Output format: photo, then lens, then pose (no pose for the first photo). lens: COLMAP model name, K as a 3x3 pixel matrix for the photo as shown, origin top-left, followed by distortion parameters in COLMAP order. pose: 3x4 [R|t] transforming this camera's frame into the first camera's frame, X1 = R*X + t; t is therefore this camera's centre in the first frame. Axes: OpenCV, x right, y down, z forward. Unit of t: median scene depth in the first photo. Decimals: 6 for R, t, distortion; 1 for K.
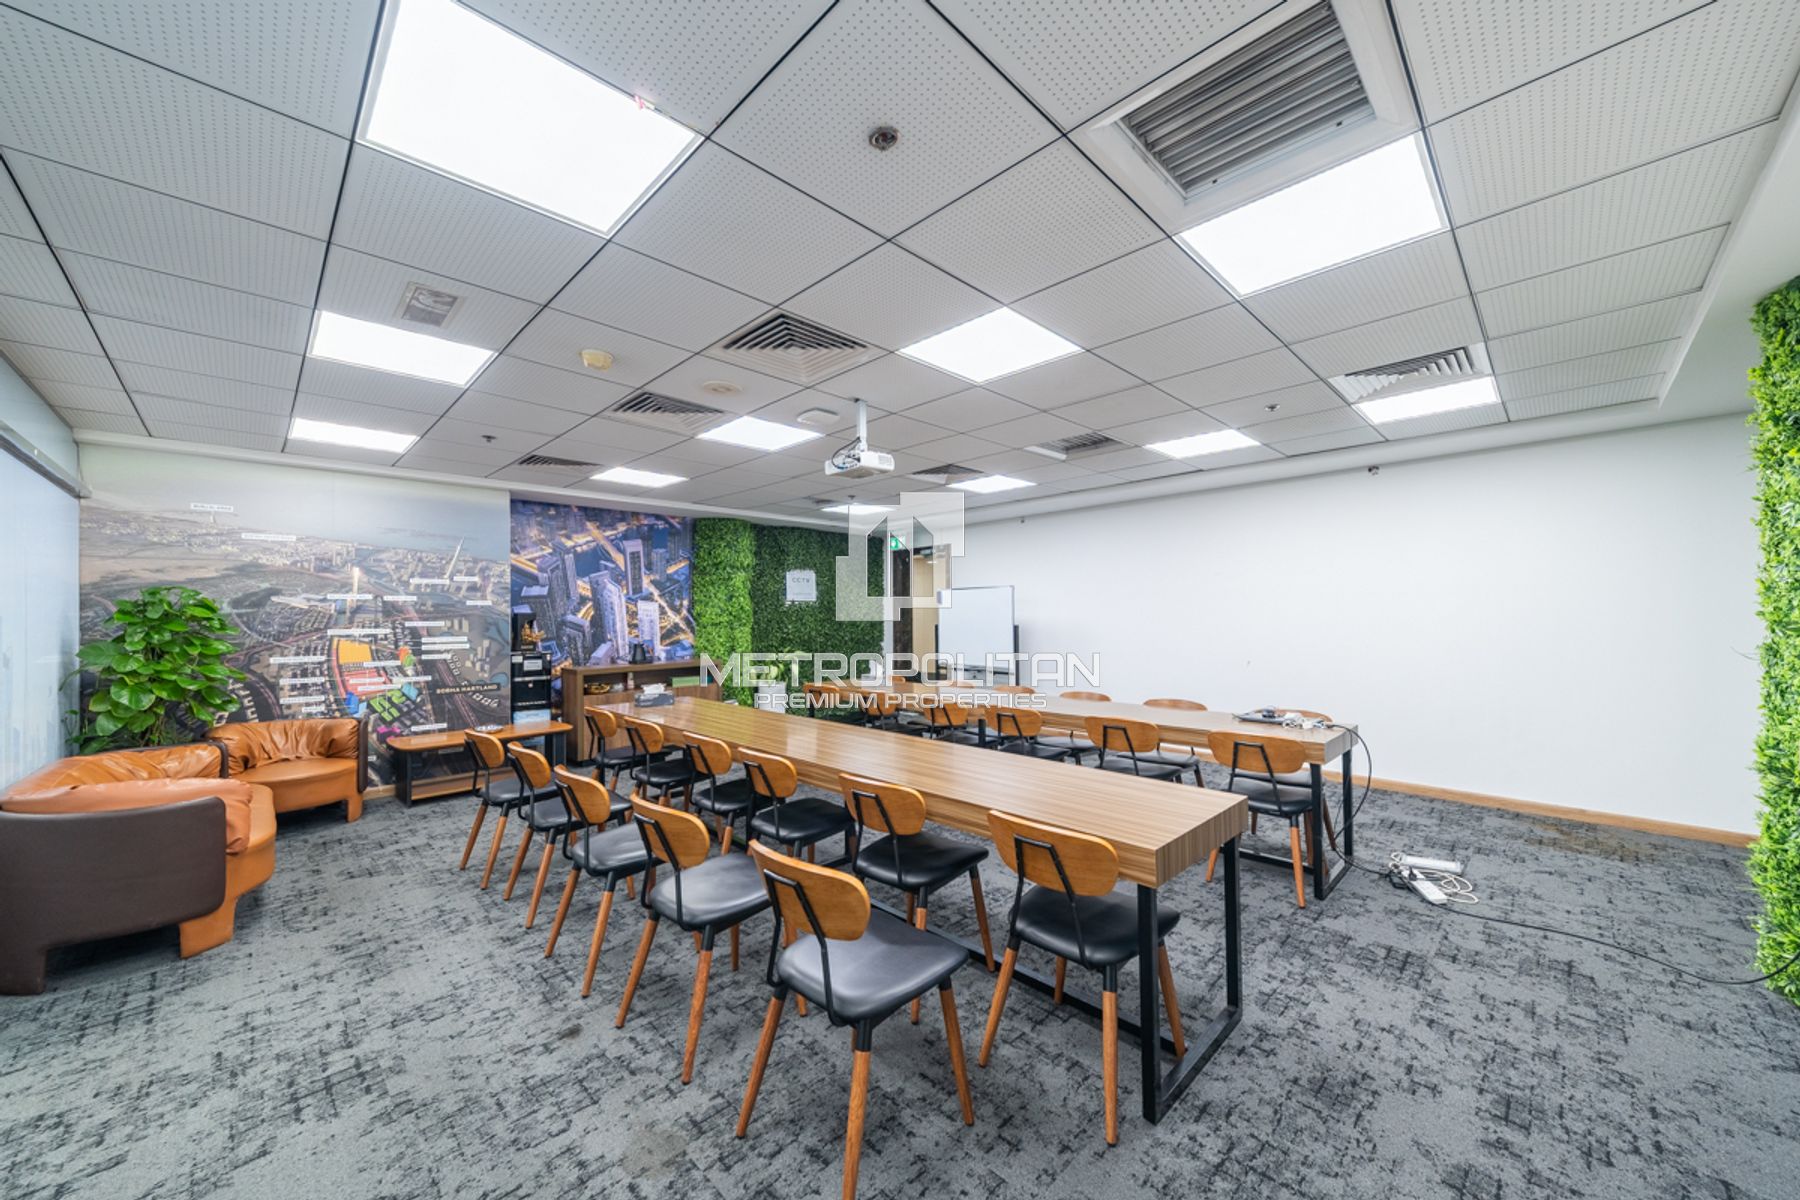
lens RADIAL K [[645.0, 0, 913.4], [0, 645.0, 612.5], [0, 0, 1]] dist [0.016458, 0.000016]
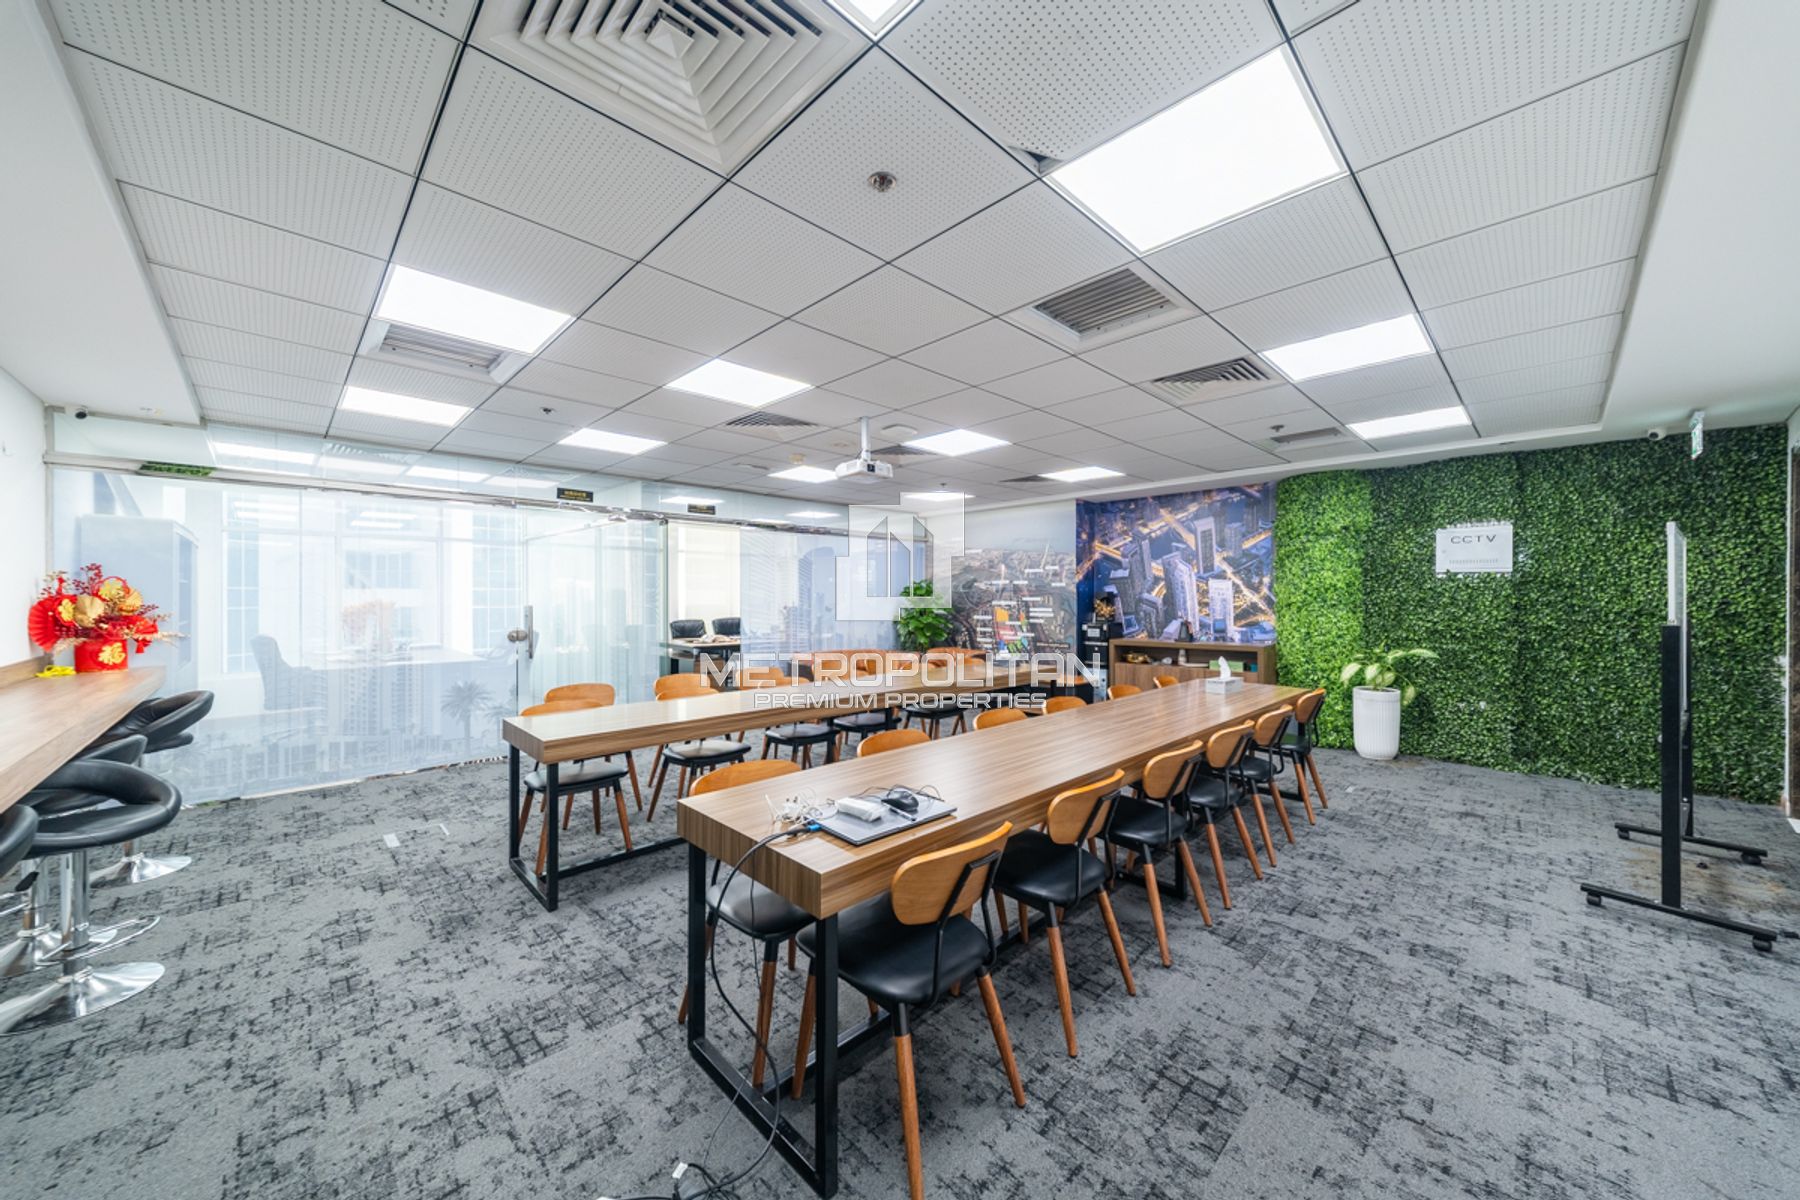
lens RADIAL K [[645.0, 0, 913.9], [0, 645.0, 593.2], [0, 0, 1]] dist [0.016458, 0.000016]
pose [[-0.006078, 0.003779, -0.999974, 0.613715], [0.003042, 0.999988, 0.003760, -0.001889], [0.999977, -0.003019, -0.006089, 0.597279]]
